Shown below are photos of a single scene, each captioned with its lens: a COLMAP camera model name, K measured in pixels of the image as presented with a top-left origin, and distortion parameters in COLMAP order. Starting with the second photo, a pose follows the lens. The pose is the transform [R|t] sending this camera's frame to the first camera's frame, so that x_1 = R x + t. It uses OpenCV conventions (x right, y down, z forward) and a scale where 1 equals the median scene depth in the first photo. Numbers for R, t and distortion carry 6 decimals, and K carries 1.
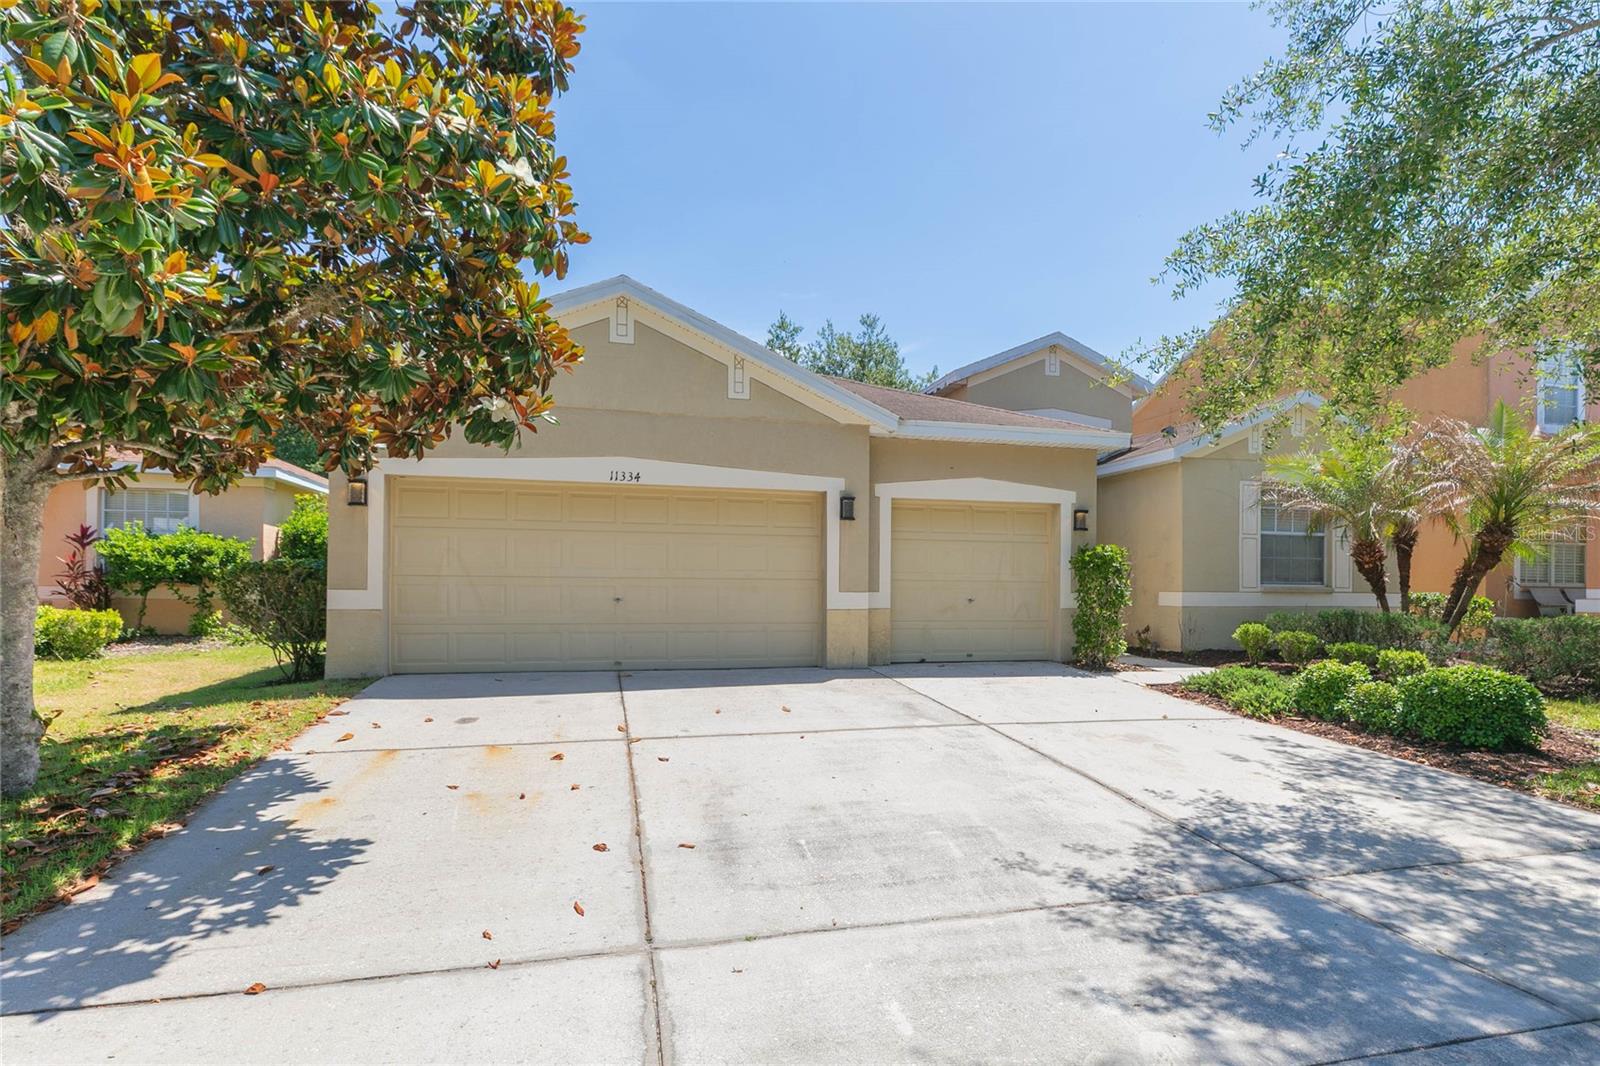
lens RADIAL K [[757.5, 0, 798.2], [0, 757.5, 535.9], [0, 0, 1]] dist [-0.006020, 0.000661]
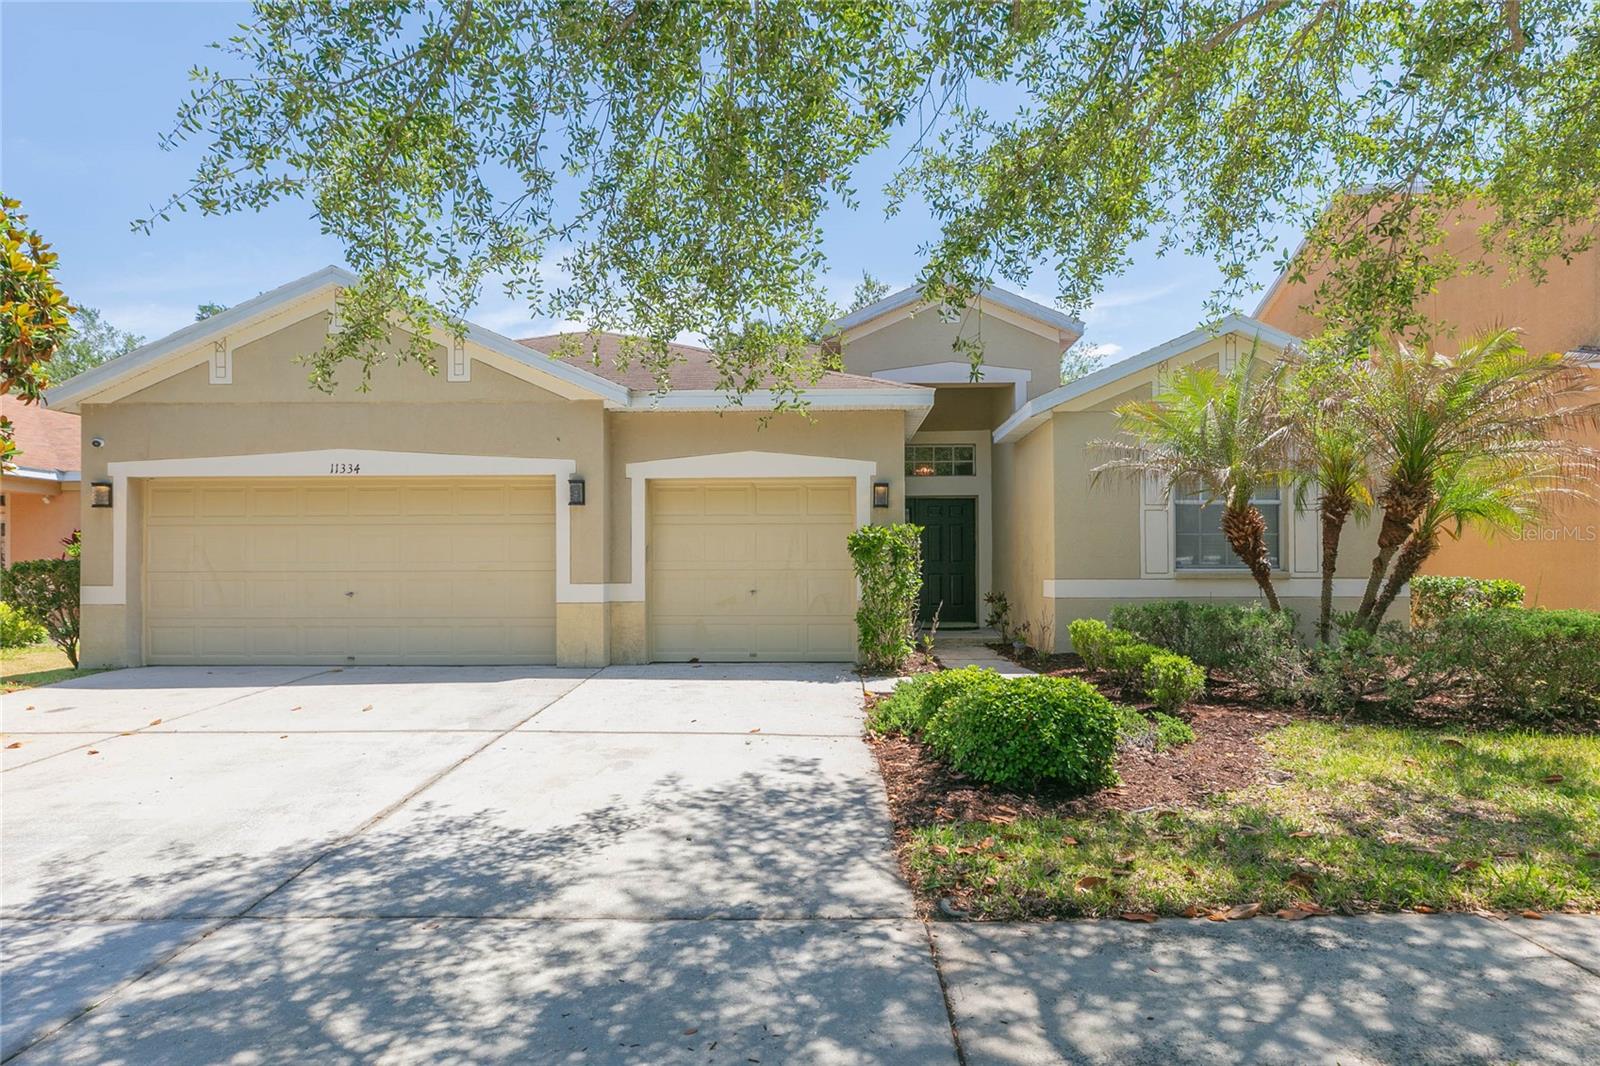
lens RADIAL K [[843.0, 0, 801.4], [0, 843.0, 527.2], [0, 0, 1]] dist [0.013976, 0.001083]
pose [[0.962661, -0.025622, -0.269493, 0.635456], [0.027832, 0.999603, 0.004382, 0.009267], [0.269274, -0.011719, 0.962992, 0.096479]]
